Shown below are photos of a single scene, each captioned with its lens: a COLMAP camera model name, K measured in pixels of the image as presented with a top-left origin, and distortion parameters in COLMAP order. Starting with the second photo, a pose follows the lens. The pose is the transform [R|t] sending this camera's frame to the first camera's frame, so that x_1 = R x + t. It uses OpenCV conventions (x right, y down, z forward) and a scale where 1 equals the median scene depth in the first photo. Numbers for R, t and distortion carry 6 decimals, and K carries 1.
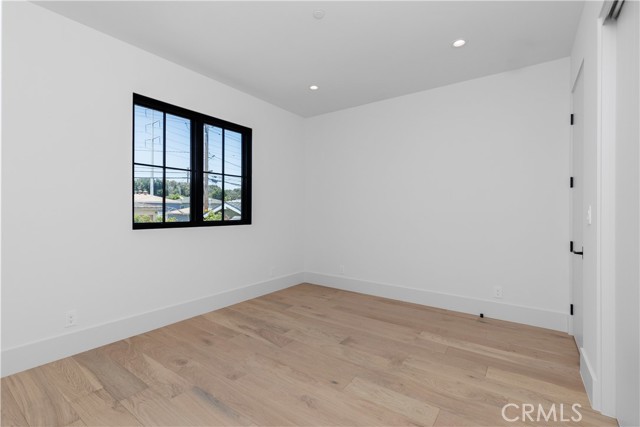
lens RADIAL K [[300.0, 0, 341.0], [0, 300.0, 214.2], [0, 0, 1]] dist [0.001035, -0.000012]
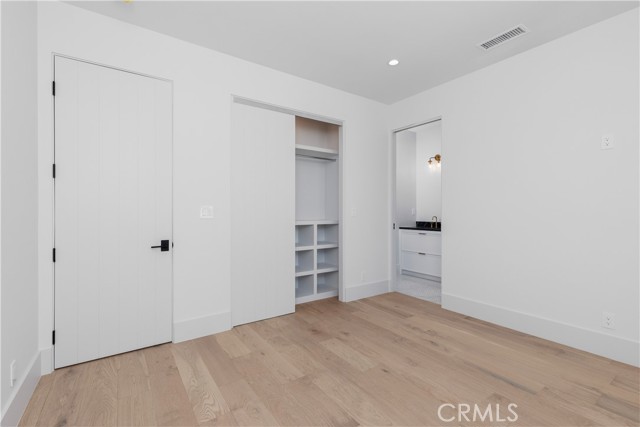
lens RADIAL K [[286.4, 0, 320.0], [0, 286.4, 213.5], [0, 0, 1]] dist [0.000327, -0.000034]
pose [[-0.920469, -0.003905, 0.390795, -0.198022], [0.001952, 0.999892, 0.014590, -0.011767], [-0.390810, 0.014193, -0.920362, 1.968753]]
